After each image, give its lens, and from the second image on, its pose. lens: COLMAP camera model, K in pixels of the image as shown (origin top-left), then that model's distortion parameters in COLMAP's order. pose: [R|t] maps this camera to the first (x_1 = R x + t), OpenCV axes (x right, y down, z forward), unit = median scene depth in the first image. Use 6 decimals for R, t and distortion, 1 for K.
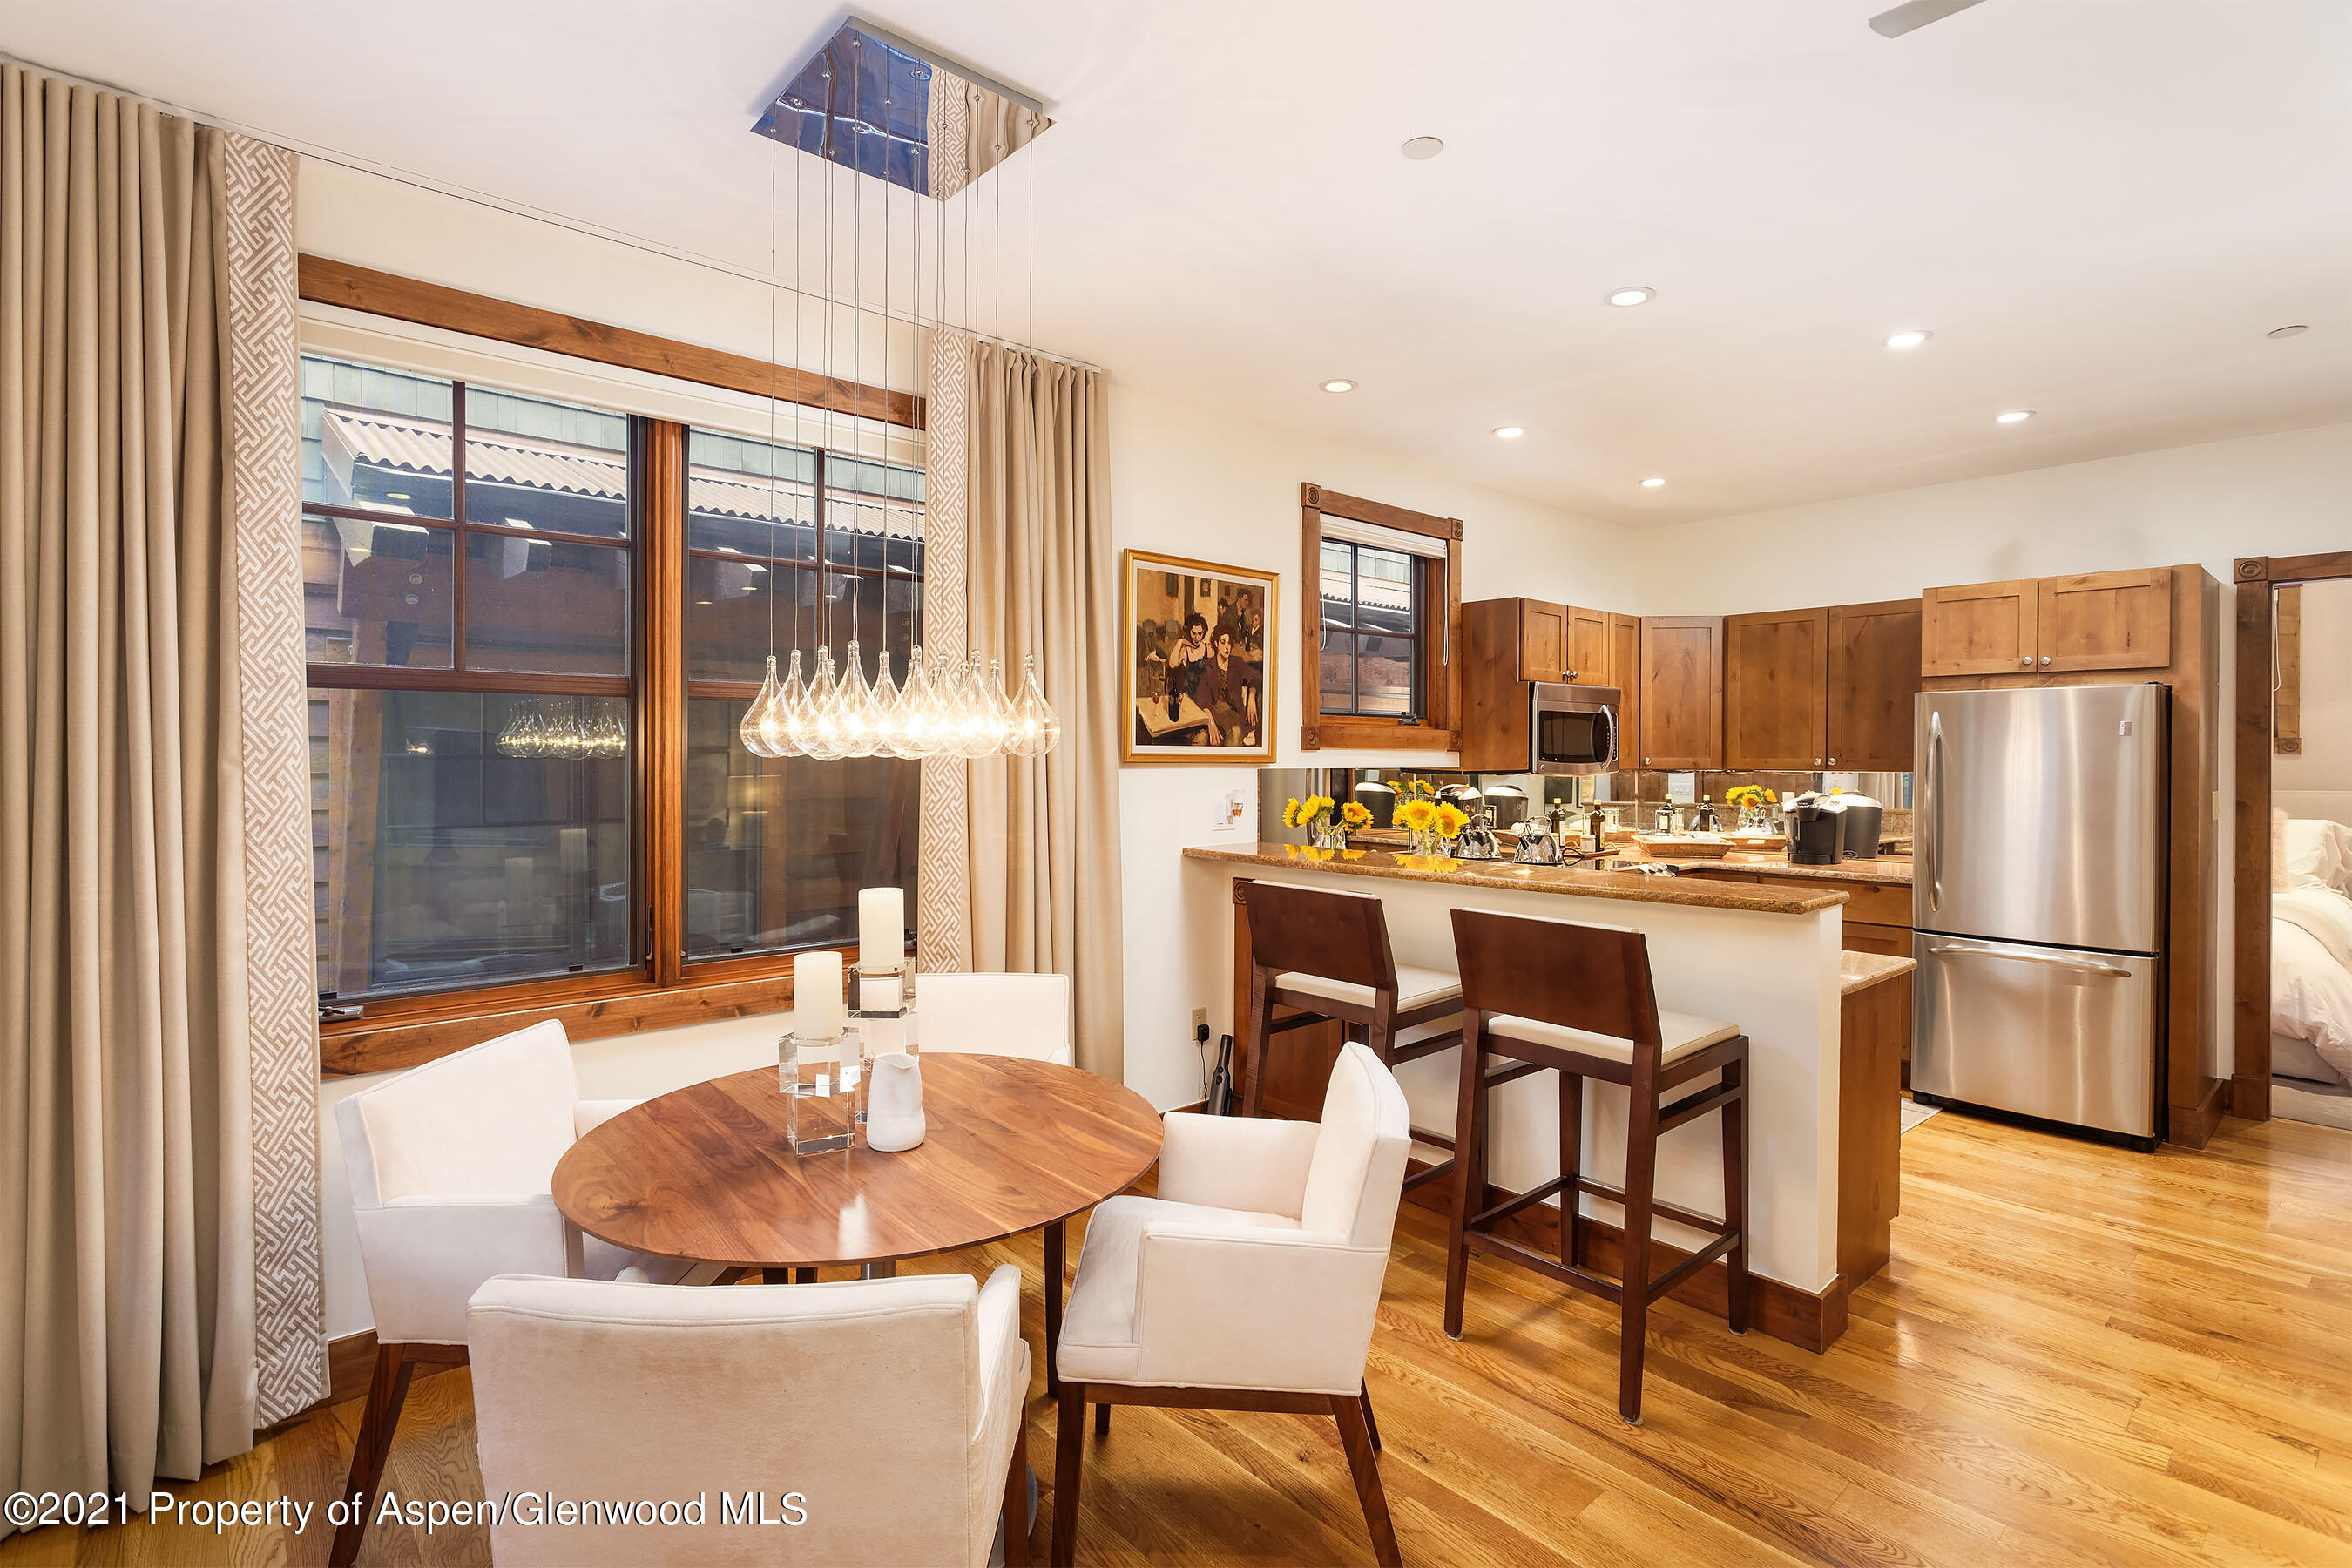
lens RADIAL K [[1145.5, 0, 1174.7], [0, 1145.5, 725.5], [0, 0, 1]] dist [-0.001796, 0.003671]
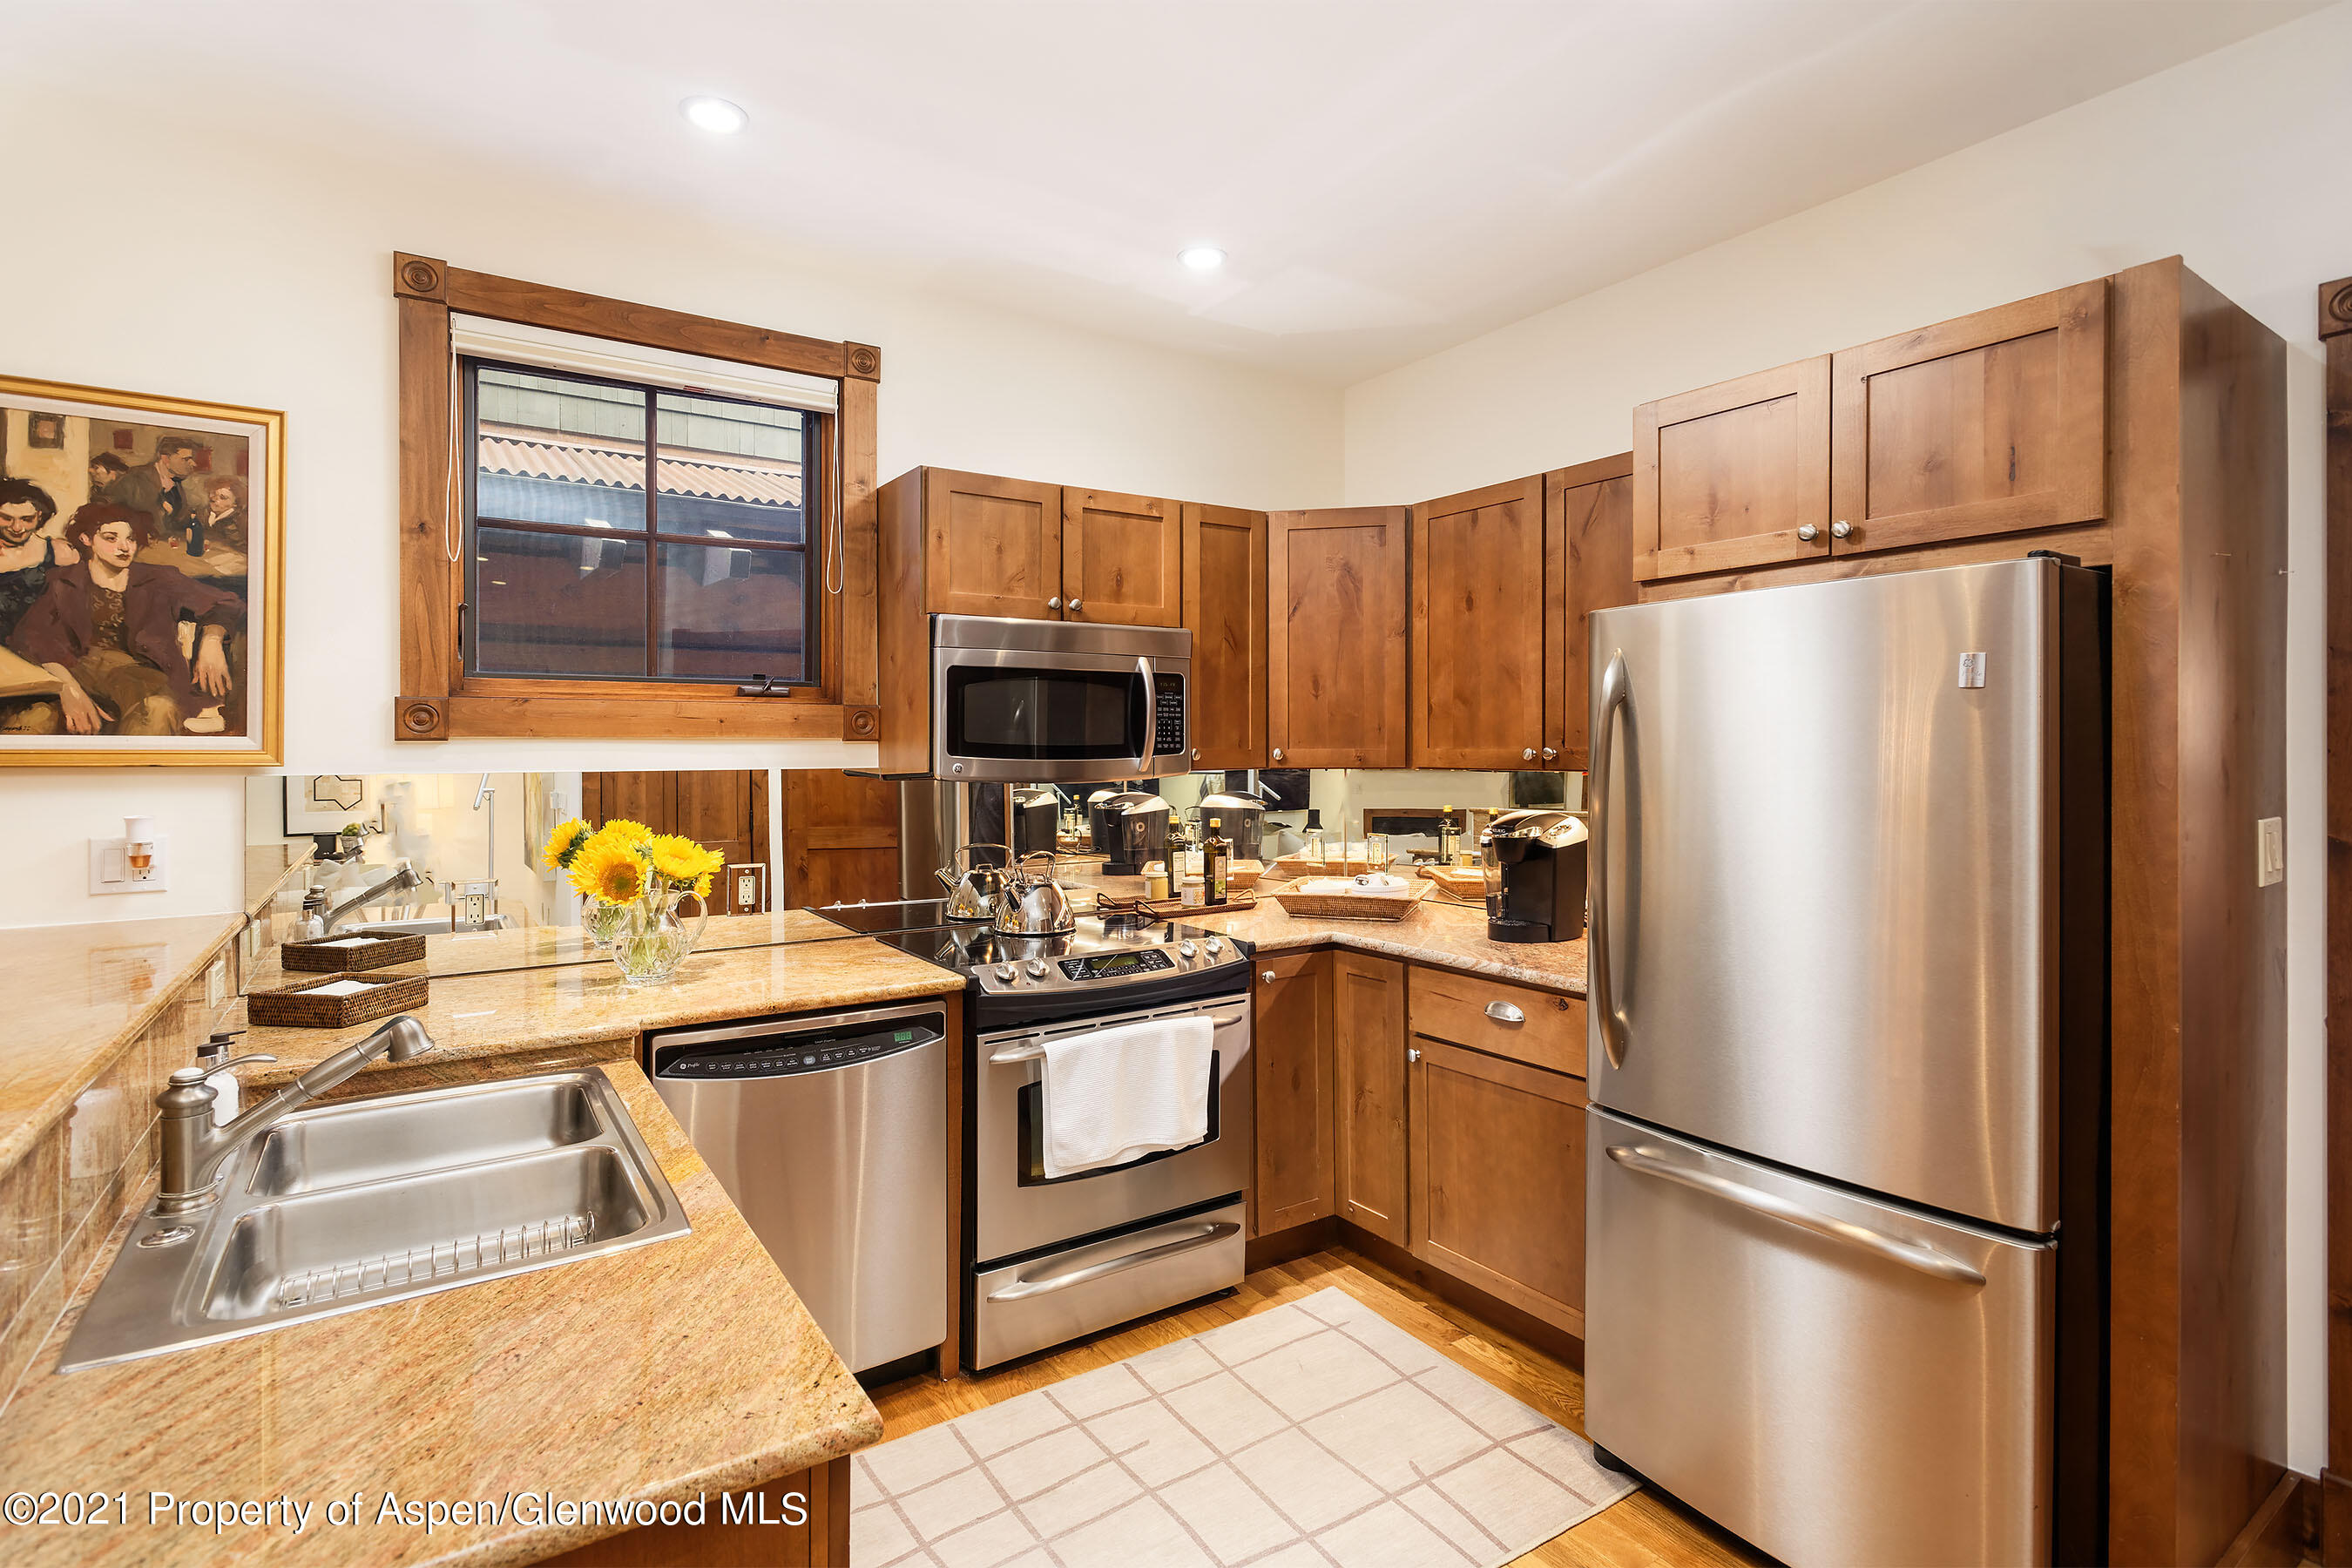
lens RADIAL K [[1145.5, 0, 1158.7], [0, 1145.5, 723.1], [0, 0, 1]] dist [-0.001796, 0.003671]
pose [[0.989595, -0.010289, -0.143511, 0.589263], [0.011090, 0.999927, 0.004779, 0.015519], [0.143452, -0.006321, 0.989637, 0.542575]]
